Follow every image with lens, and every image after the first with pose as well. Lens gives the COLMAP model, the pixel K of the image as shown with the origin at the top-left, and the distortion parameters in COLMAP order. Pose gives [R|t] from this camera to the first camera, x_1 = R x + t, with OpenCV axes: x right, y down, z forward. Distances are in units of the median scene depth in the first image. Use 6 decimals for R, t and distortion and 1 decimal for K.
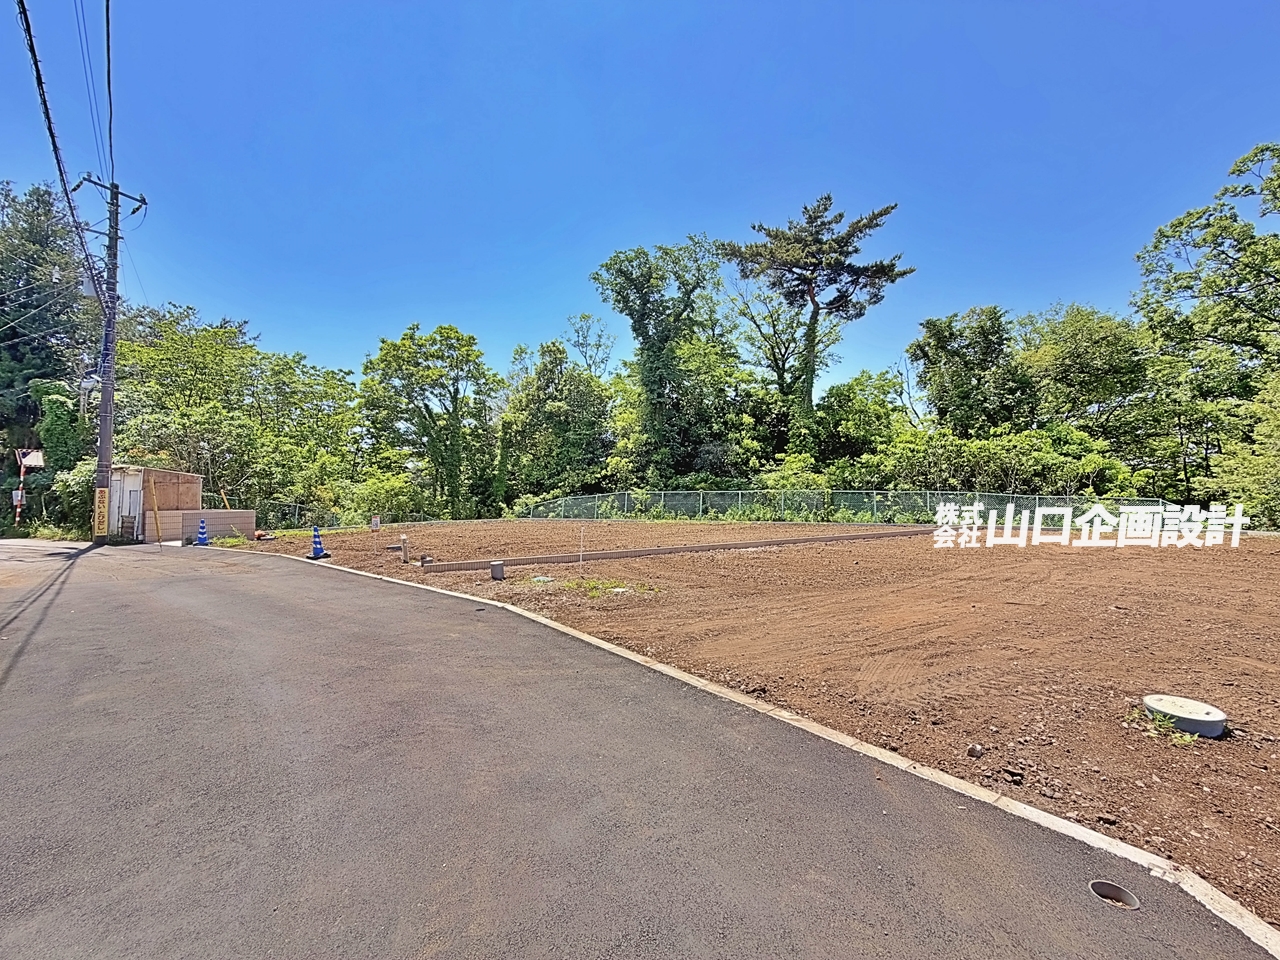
lens RADIAL K [[539.0, 0, 628.6], [0, 539.0, 499.3], [0, 0, 1]] dist [-0.002898, -0.000571]
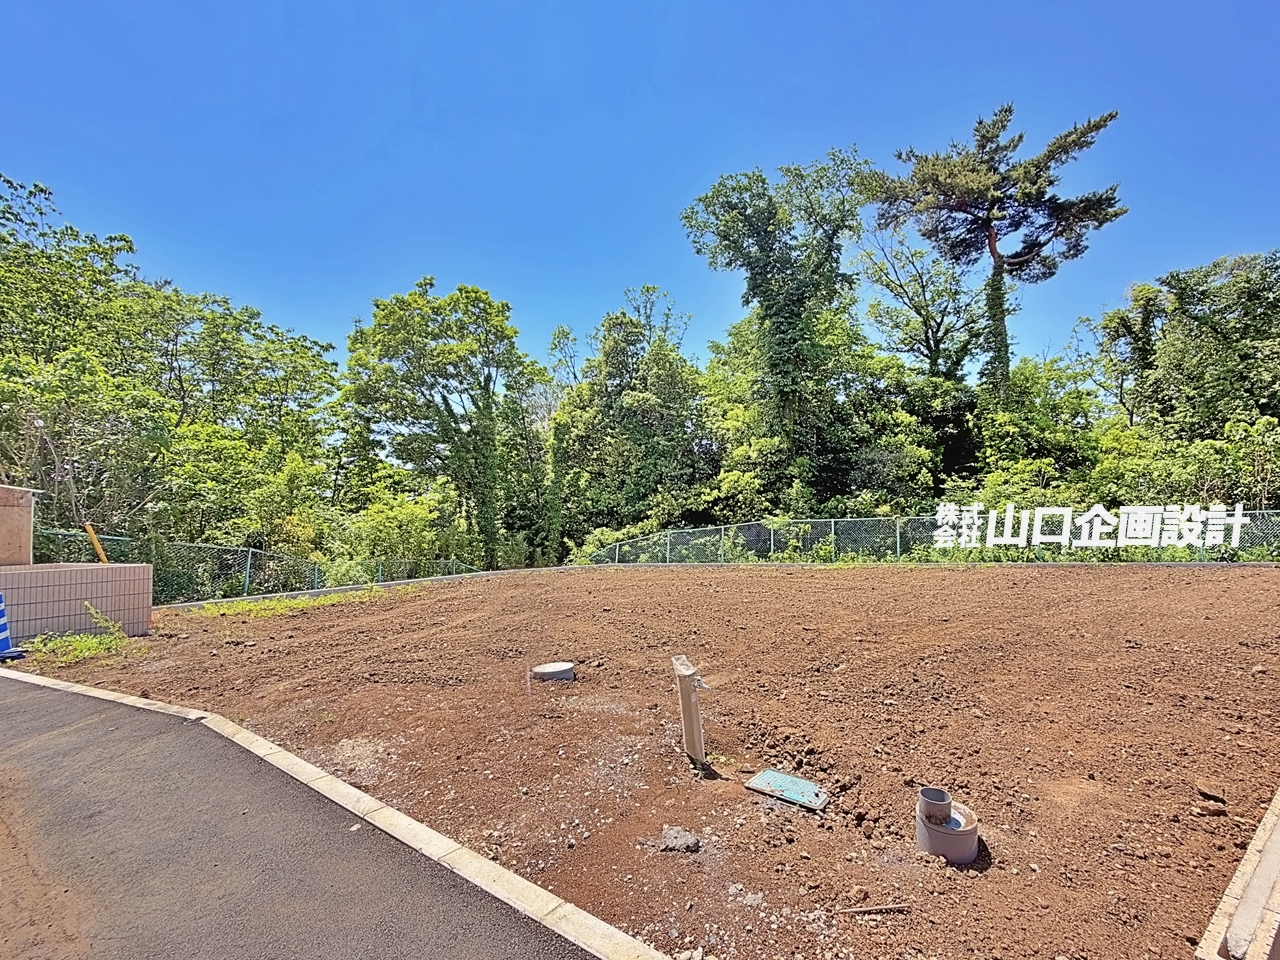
lens RADIAL K [[589.8, 0, 660.0], [0, 589.8, 532.8], [0, 0, 1]] dist [-0.000775, -0.000097]
pose [[0.998023, -0.017099, 0.060479, -0.161403], [0.017523, 0.999825, -0.006497, 0.003047], [-0.060357, 0.007544, 0.998148, 0.258279]]
